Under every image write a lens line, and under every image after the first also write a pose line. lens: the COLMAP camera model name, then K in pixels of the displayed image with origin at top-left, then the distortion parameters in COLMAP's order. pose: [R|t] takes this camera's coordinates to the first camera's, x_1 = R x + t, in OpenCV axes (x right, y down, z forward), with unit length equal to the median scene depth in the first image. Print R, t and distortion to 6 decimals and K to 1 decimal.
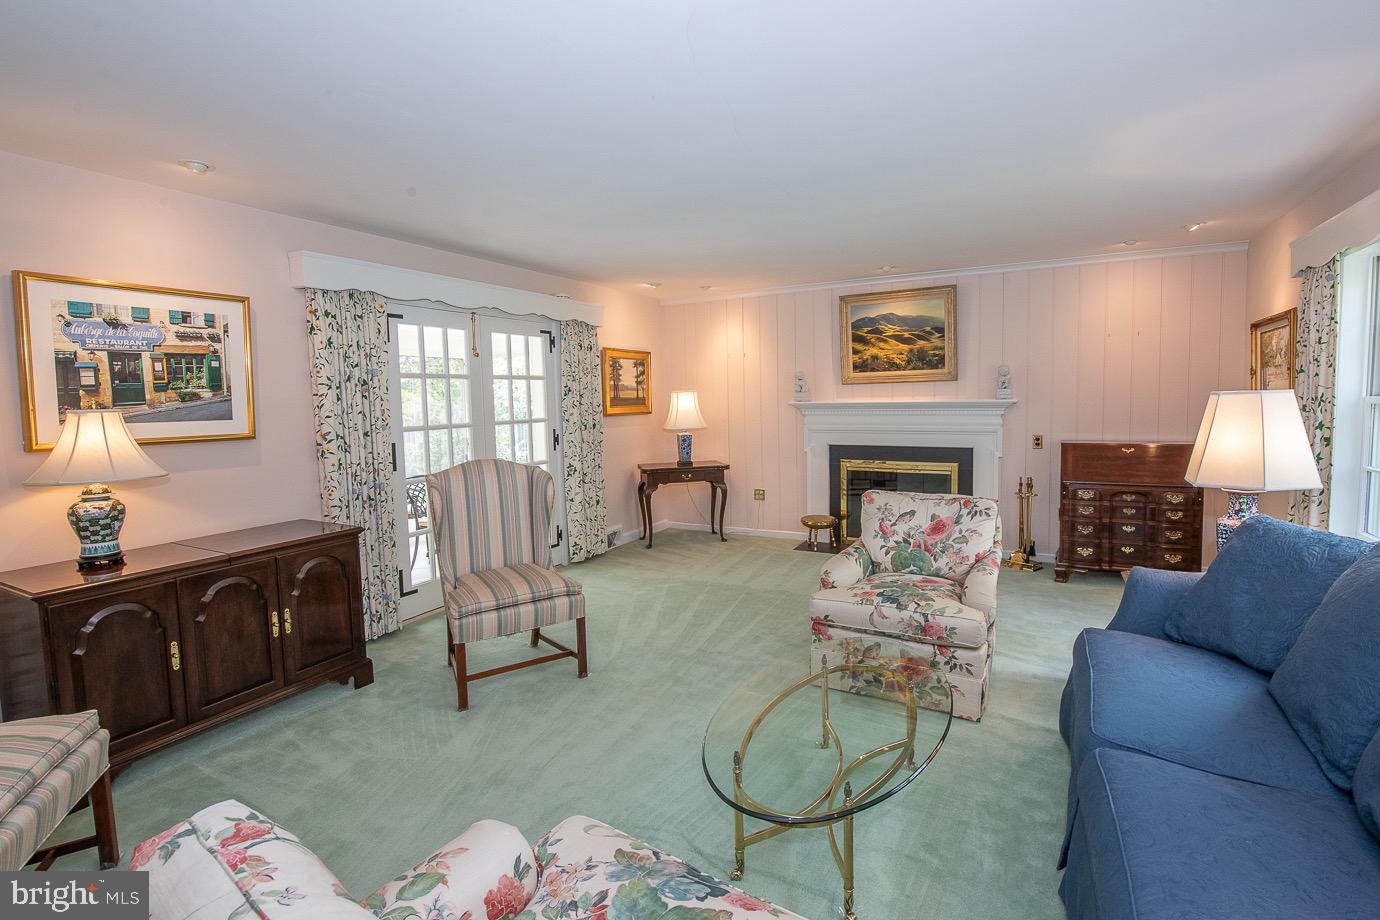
lens RADIAL K [[608.7, 0, 683.9], [0, 608.7, 447.5], [0, 0, 1]] dist [-0.013835, 0.001510]
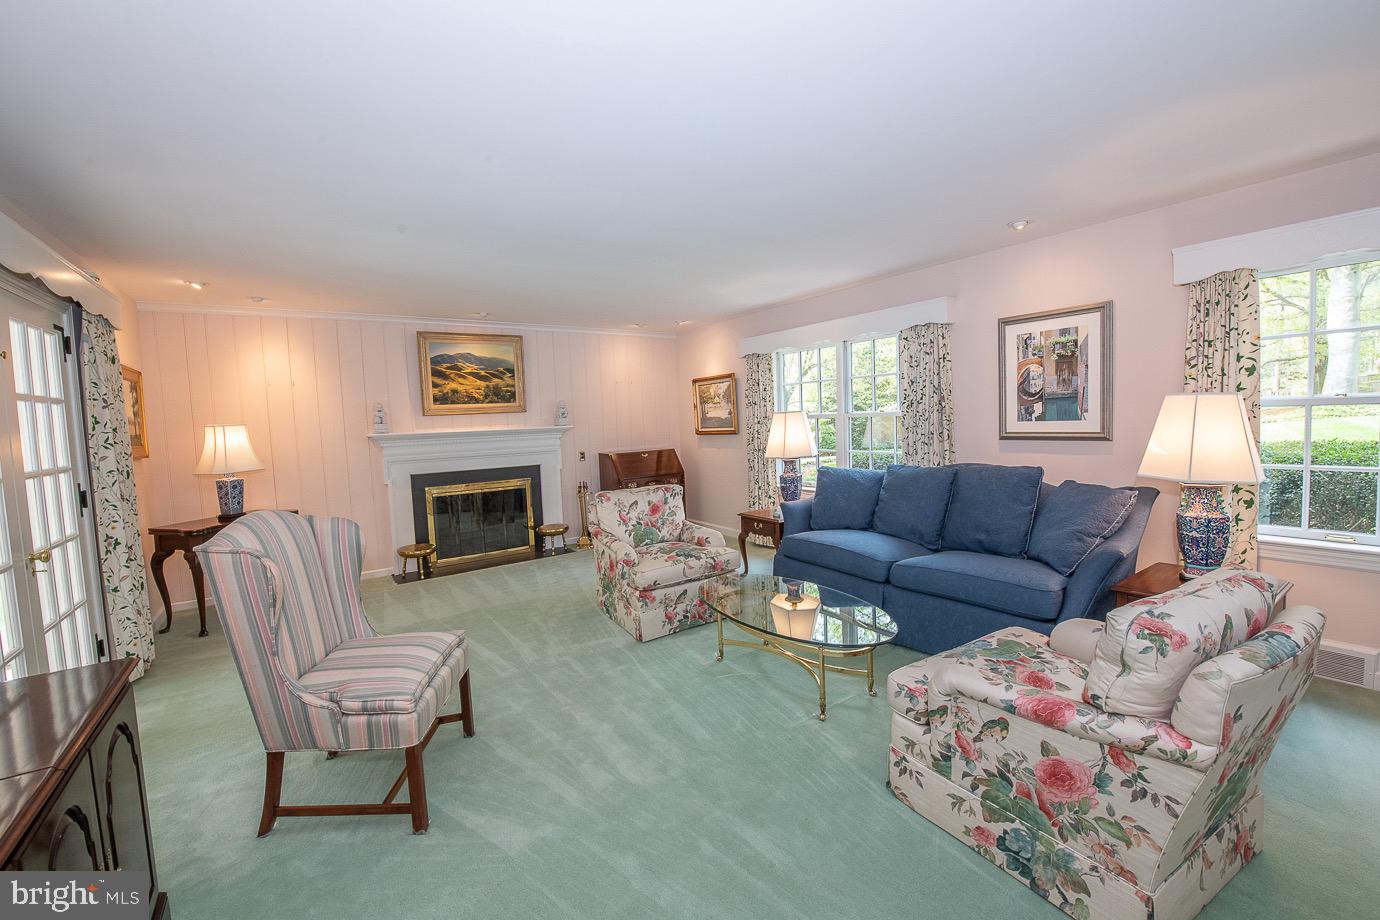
lens RADIAL K [[544.3, 0, 679.0], [0, 544.3, 457.3], [0, 0, 1]] dist [-0.006017, -0.000237]
pose [[0.488981, -0.063944, 0.869948, -0.369850], [0.102572, 0.994606, 0.015452, -0.002019], [-0.866243, 0.081676, 0.492902, 0.173252]]
